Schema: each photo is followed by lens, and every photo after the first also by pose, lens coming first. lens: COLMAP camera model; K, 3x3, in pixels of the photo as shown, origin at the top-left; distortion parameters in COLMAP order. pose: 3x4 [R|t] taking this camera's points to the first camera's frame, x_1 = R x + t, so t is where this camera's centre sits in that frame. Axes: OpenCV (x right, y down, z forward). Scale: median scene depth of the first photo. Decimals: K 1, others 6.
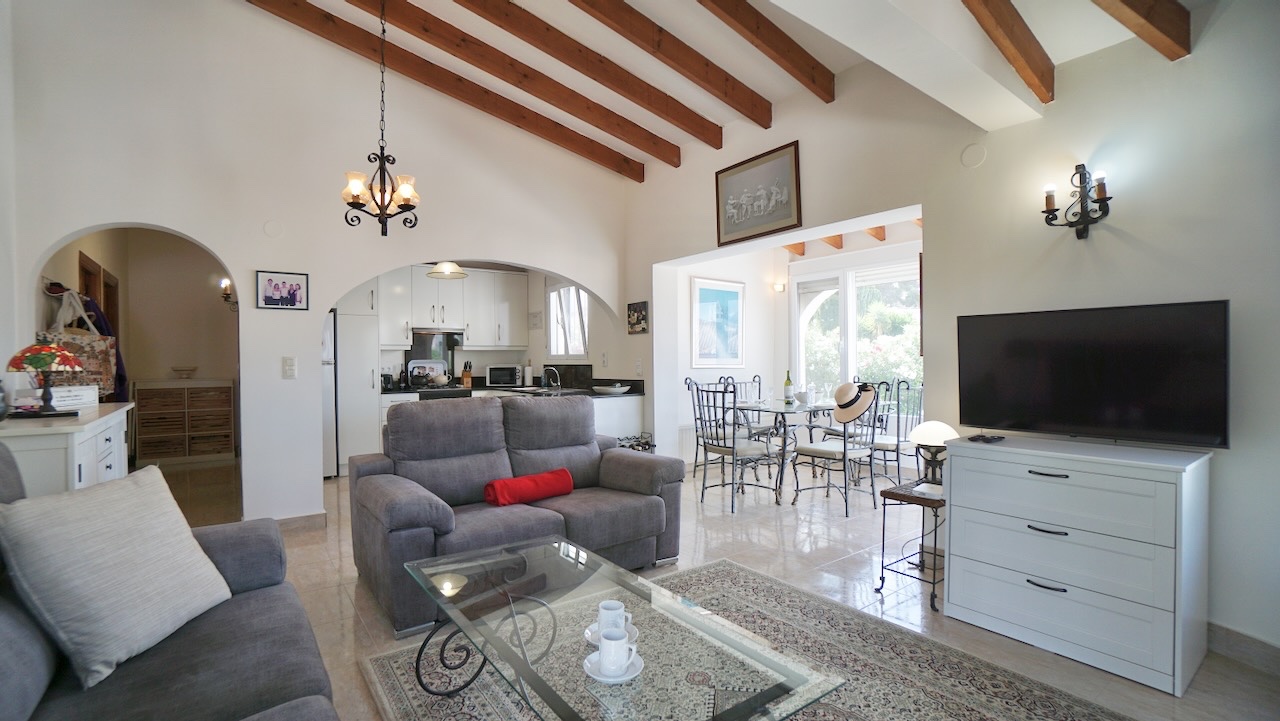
lens RADIAL K [[566.0, 0, 629.7], [0, 566.0, 366.2], [0, 0, 1]] dist [-0.066319, 0.024016]
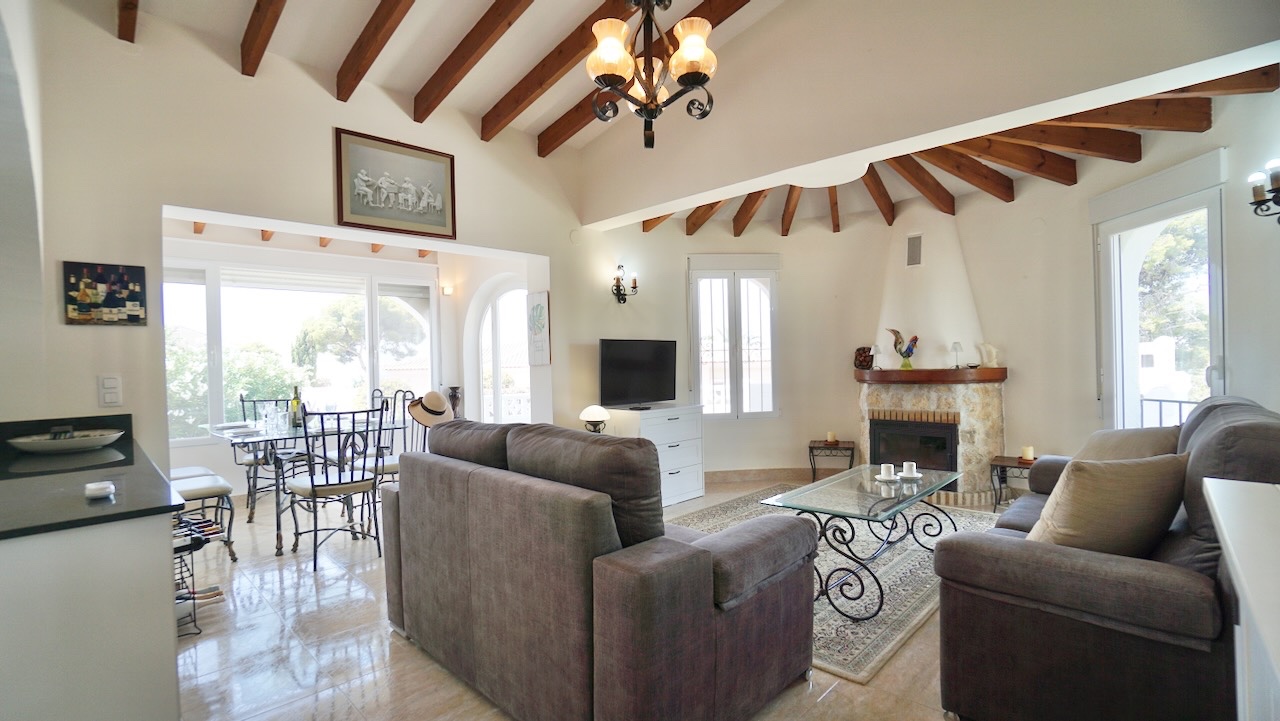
lens RADIAL K [[566.0, 0, 629.7], [0, 566.0, 366.2], [0, 0, 1]] dist [-0.066319, 0.024016]
pose [[-0.159240, 0.006806, 0.987216, -0.544394], [0.033815, 0.999427, -0.001435, -0.003568], [-0.986661, 0.033154, -0.159379, 0.612970]]
